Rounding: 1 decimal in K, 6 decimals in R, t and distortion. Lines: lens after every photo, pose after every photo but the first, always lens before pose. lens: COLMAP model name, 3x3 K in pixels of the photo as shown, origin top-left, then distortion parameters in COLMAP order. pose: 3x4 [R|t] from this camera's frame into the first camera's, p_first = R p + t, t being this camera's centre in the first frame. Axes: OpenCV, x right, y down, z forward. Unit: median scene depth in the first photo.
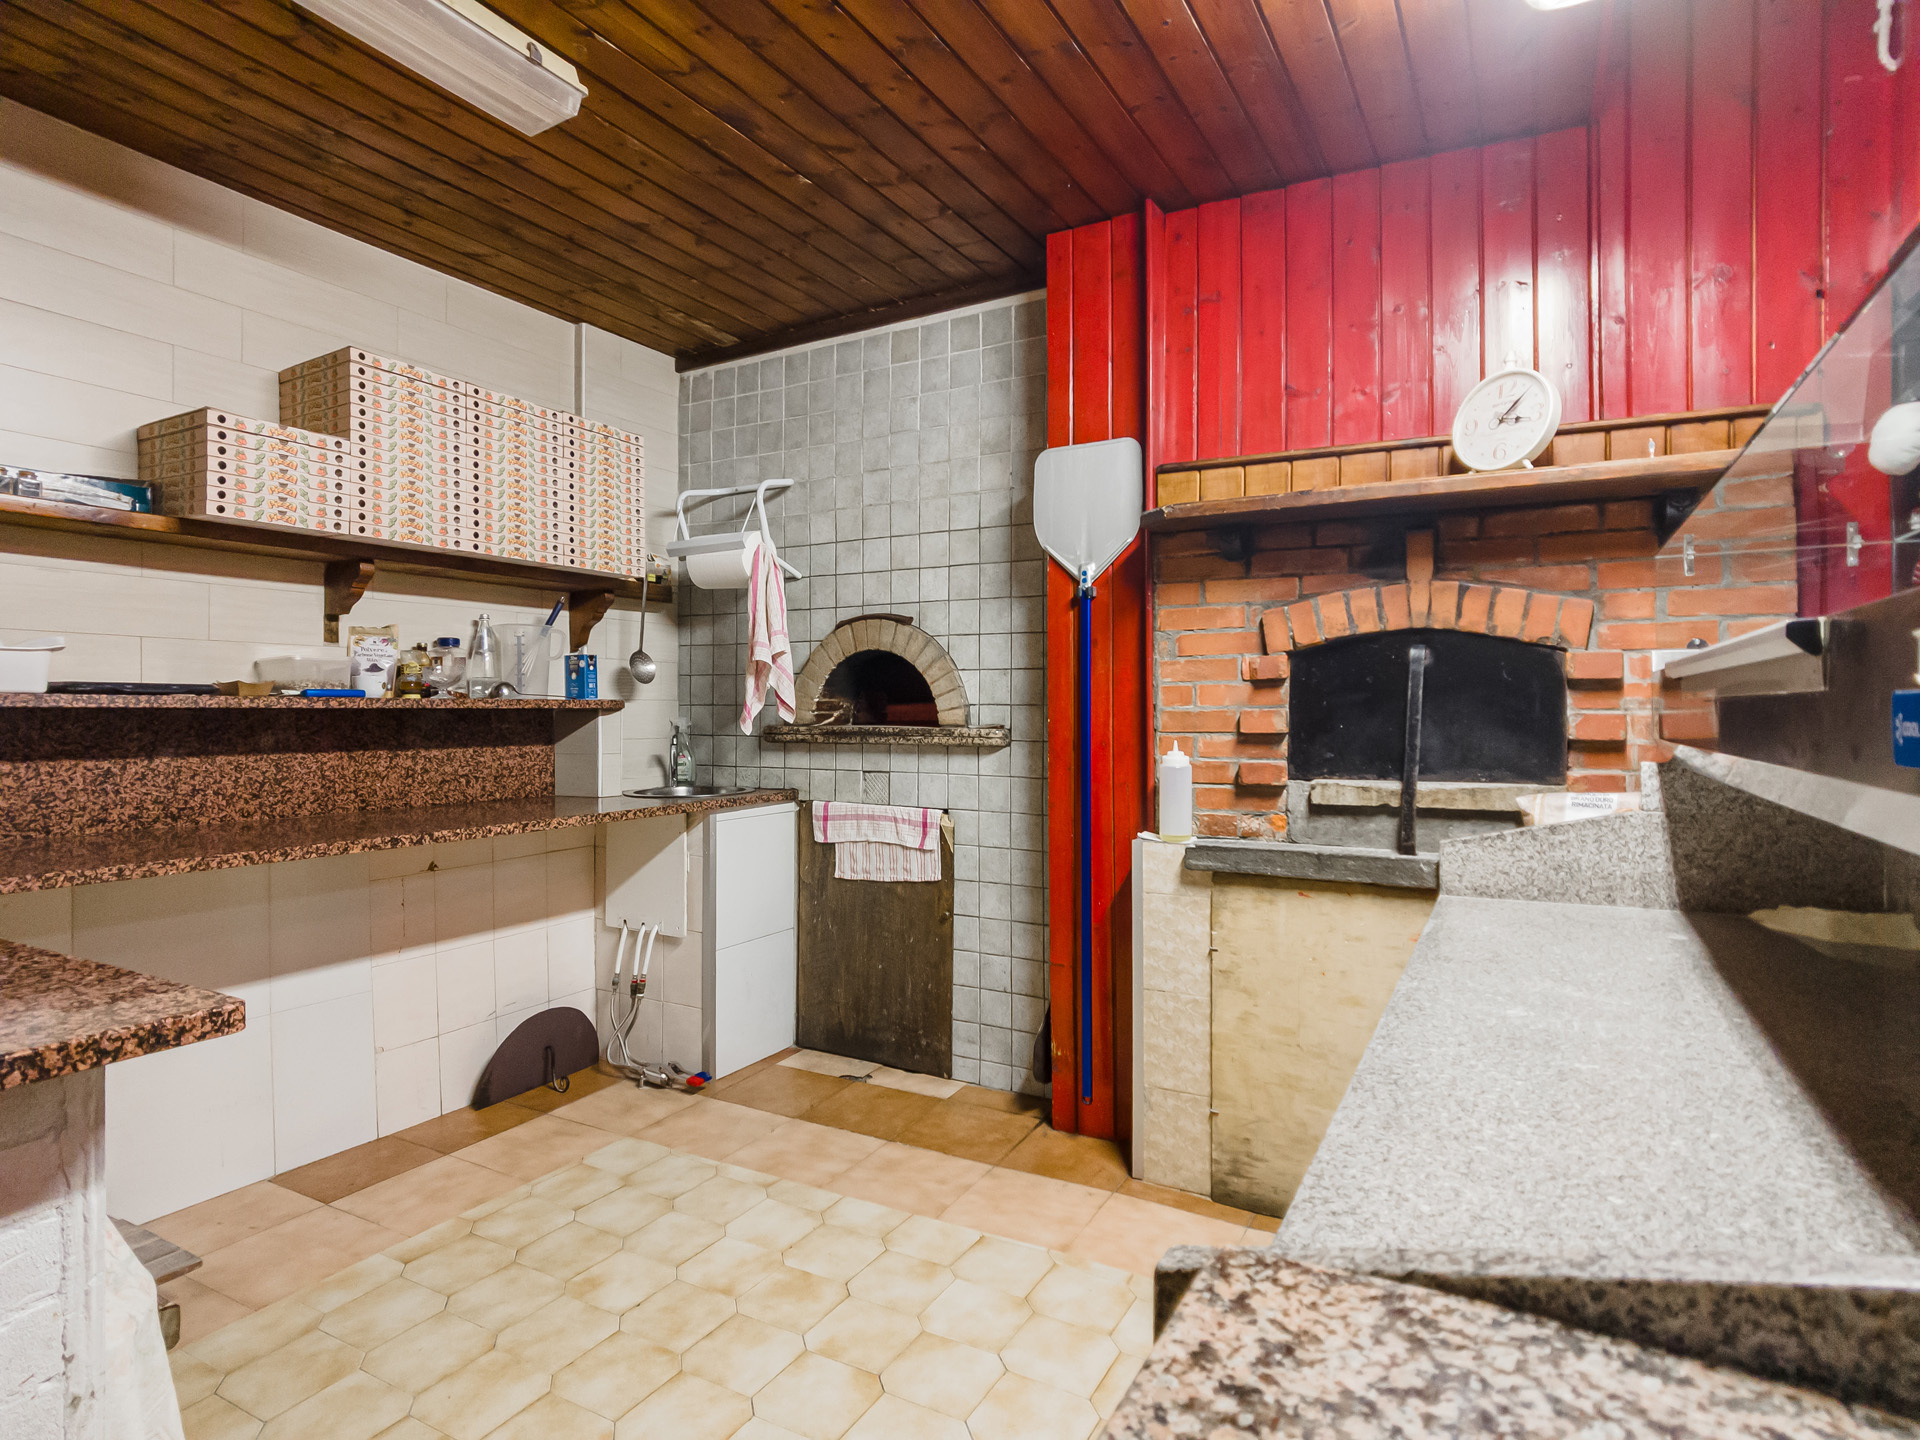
lens RADIAL K [[1044.9, 0, 957.0], [0, 1044.9, 710.3], [0, 0, 1]] dist [-0.034093, -0.000703]
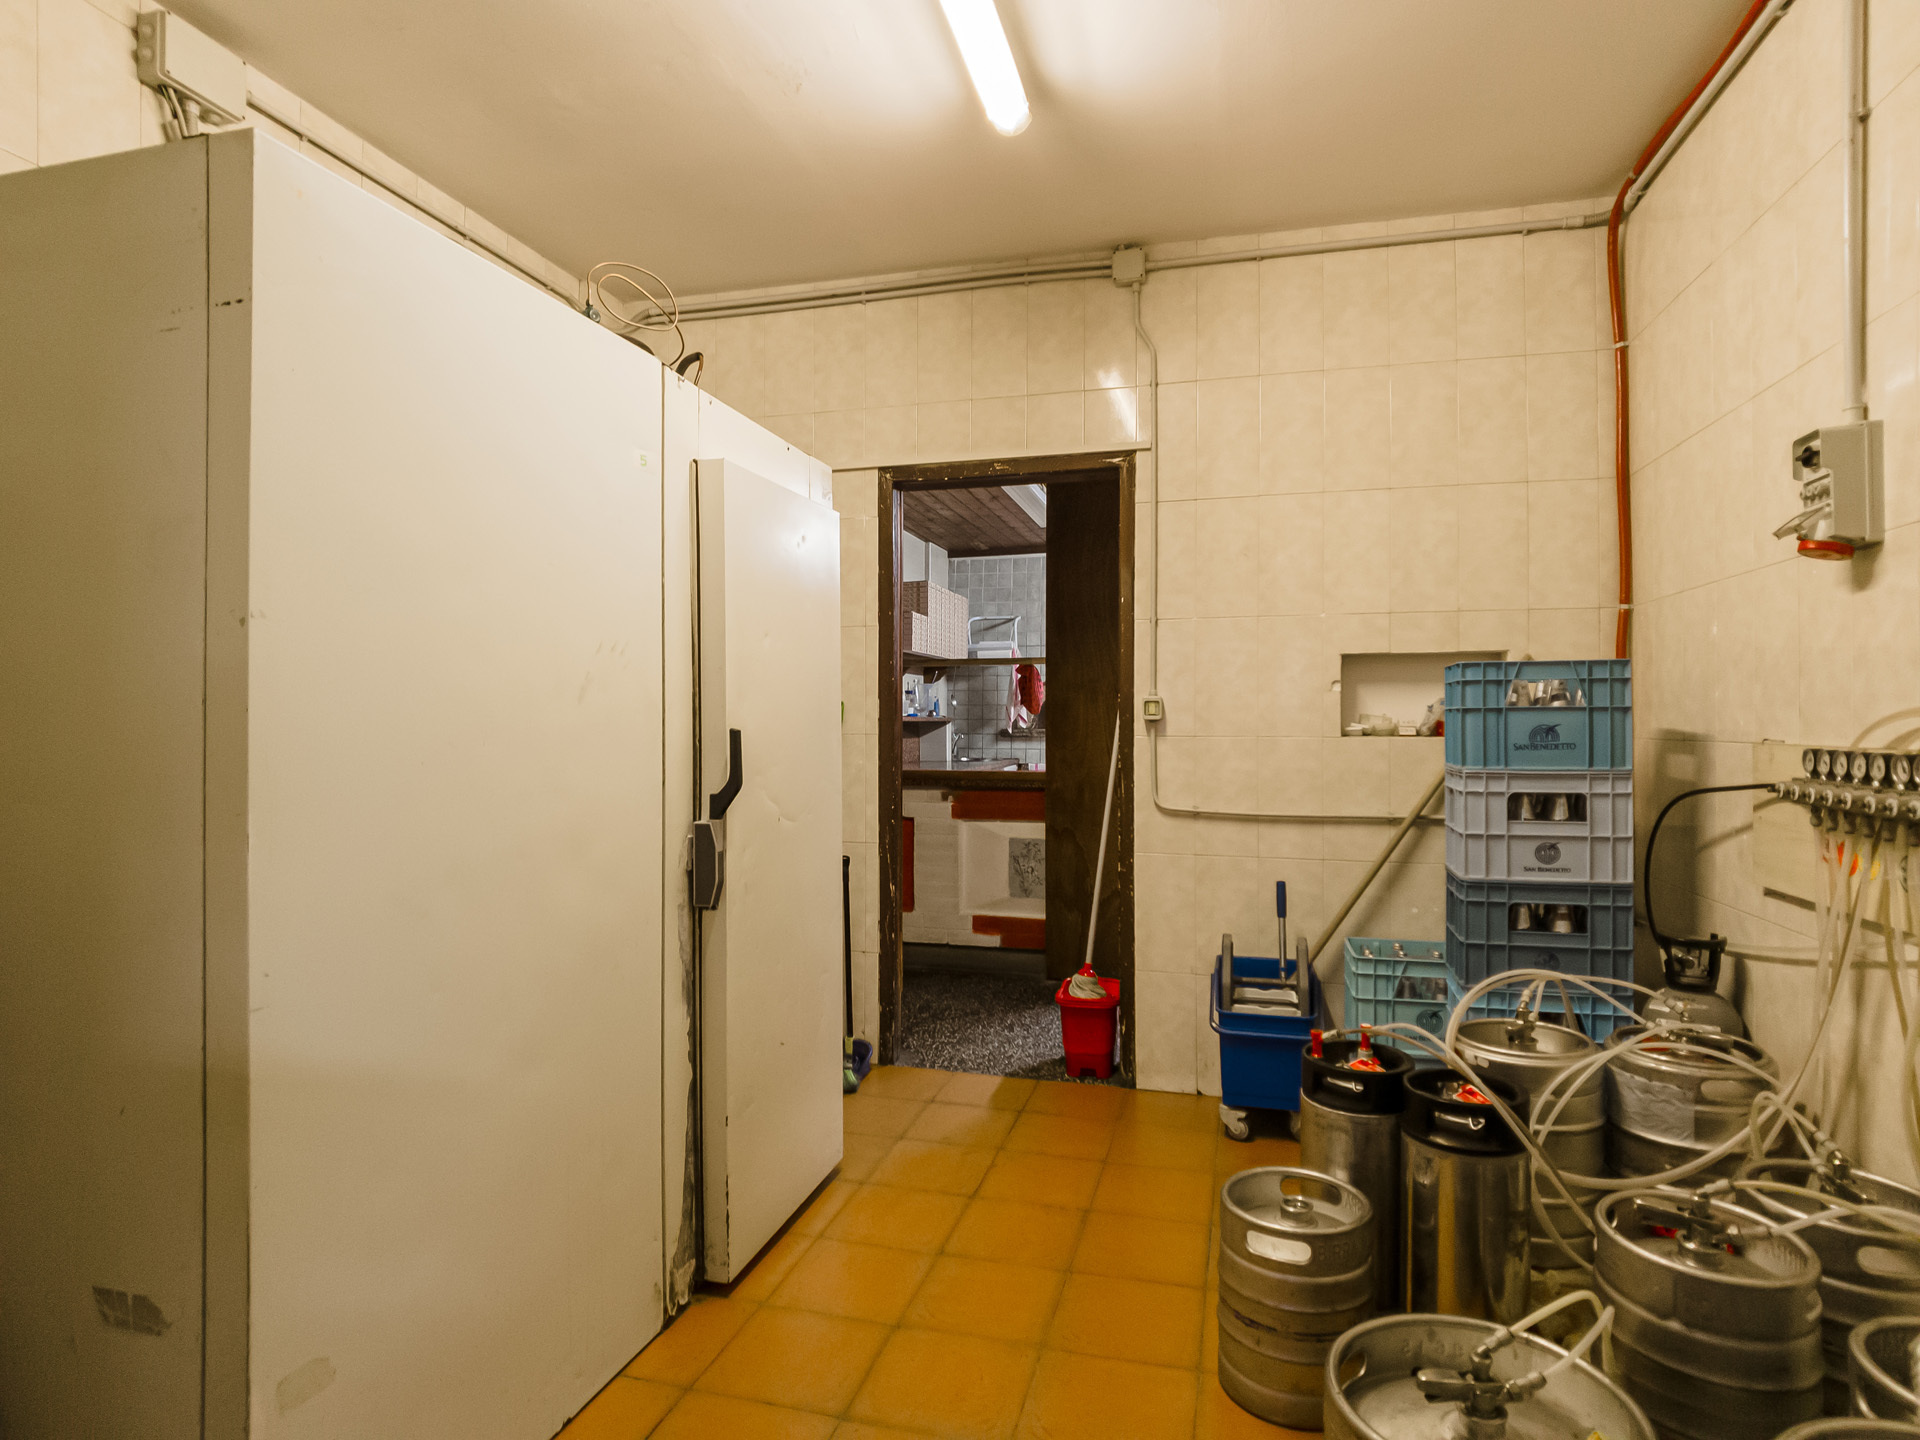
lens RADIAL K [[1032.0, 0, 965.3], [0, 1032.0, 713.1], [0, 0, 1]] dist [-0.019170, -0.001145]
pose [[0.966519, 0.005175, 0.256544, -0.966302], [-0.002940, 0.999954, -0.009092, 0.001641], [-0.256579, 0.008034, 0.966490, -1.252401]]
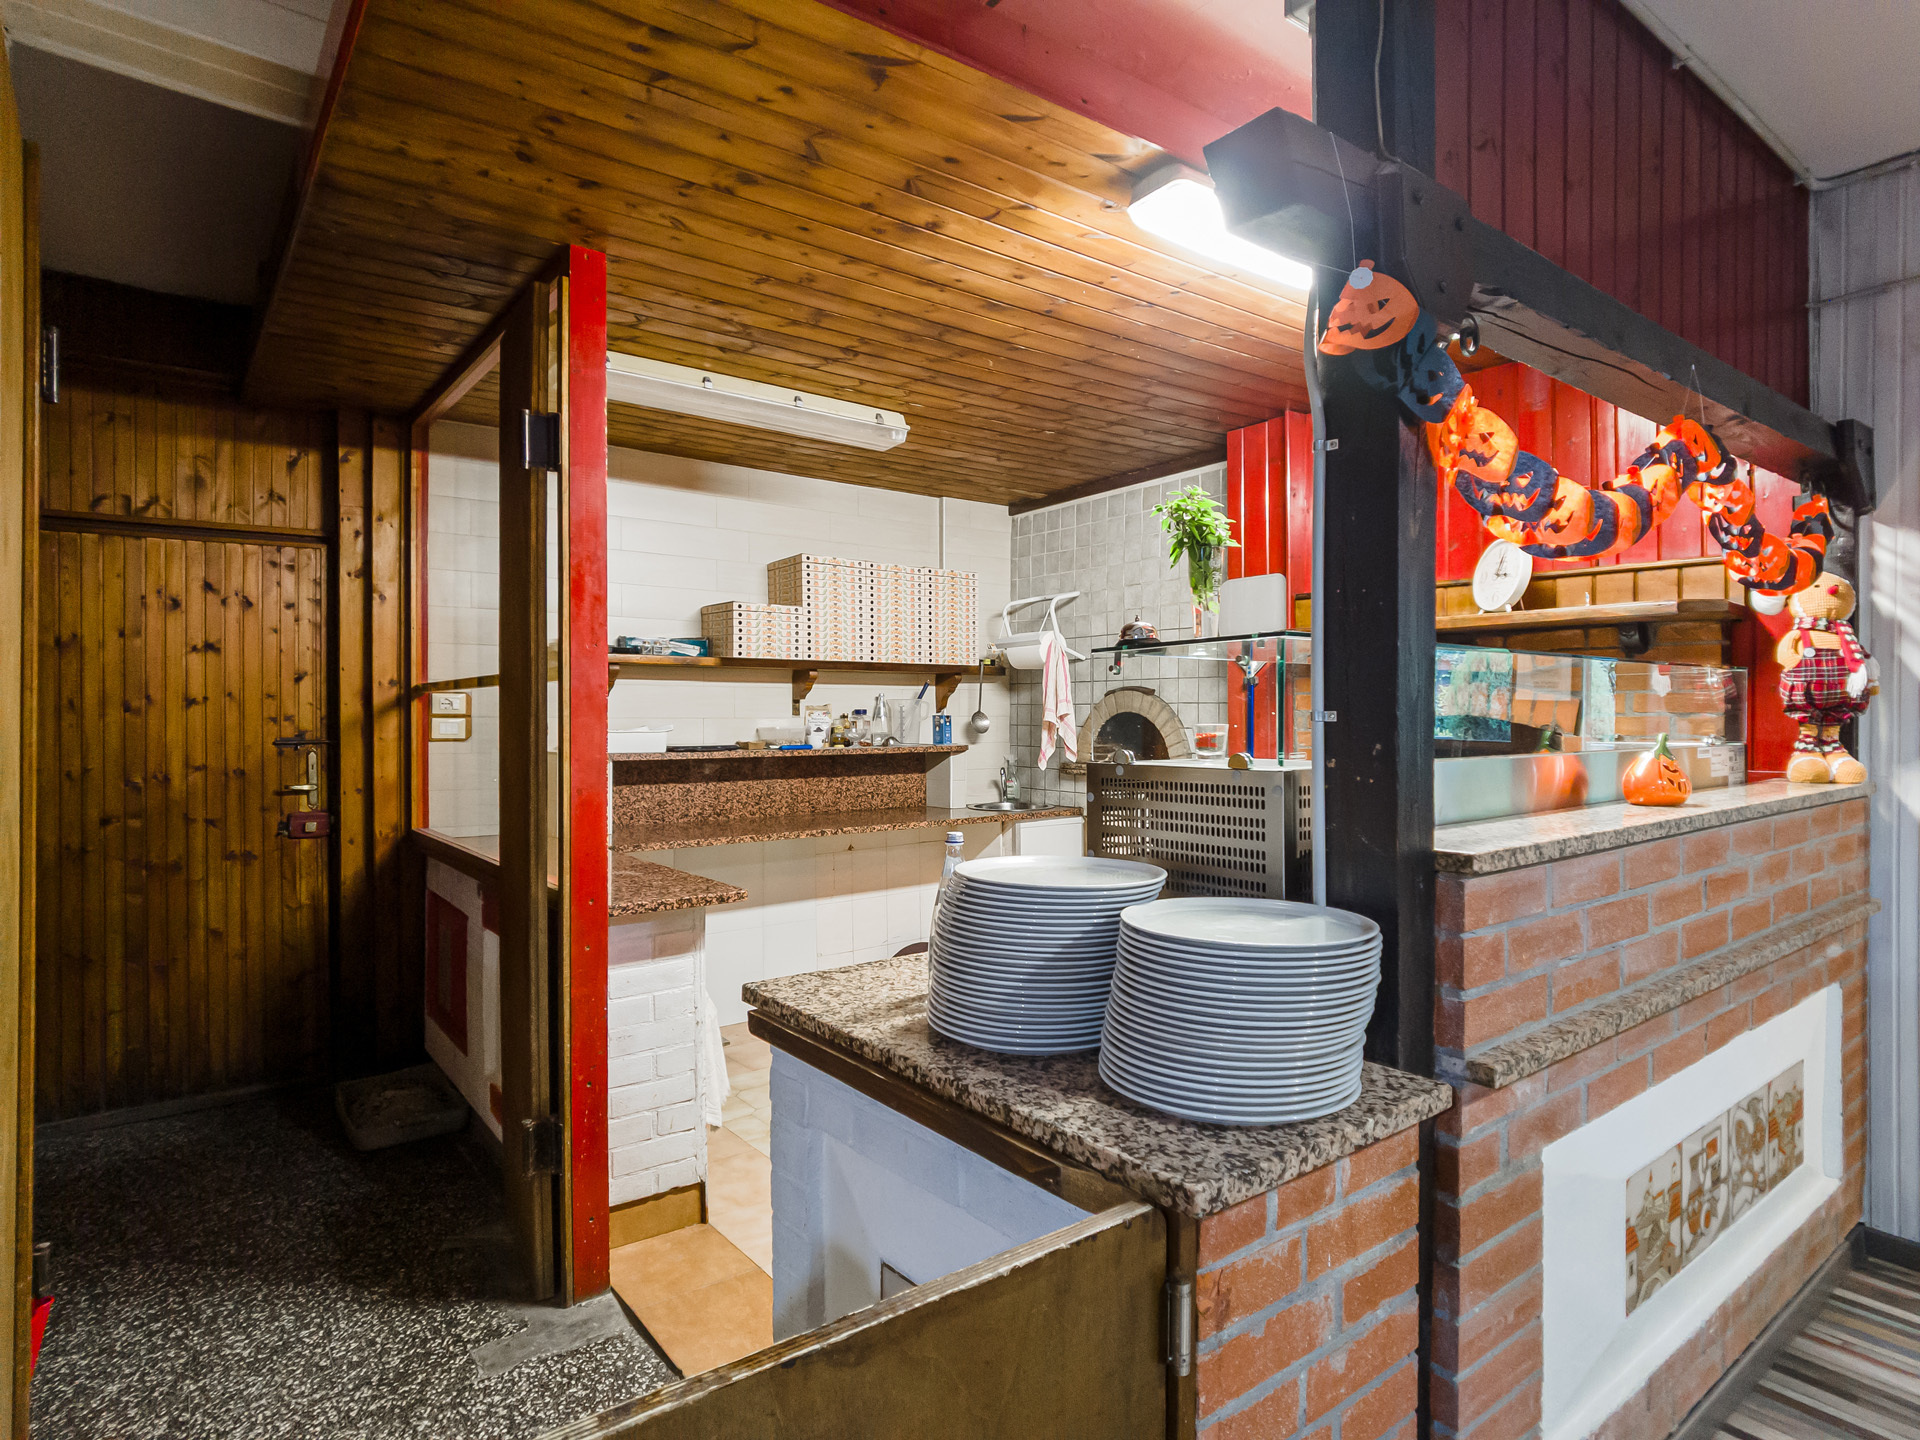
lens RADIAL K [[1069.8, 0, 1011.6], [0, 1069.8, 715.3], [0, 0, 1]] dist [-0.000115, -0.000293]
pose [[0.930943, 0.006926, -0.365099, 0.352561], [-0.003385, 0.999941, 0.010339, -0.078790], [0.365149, -0.008389, 0.930911, -0.492125]]
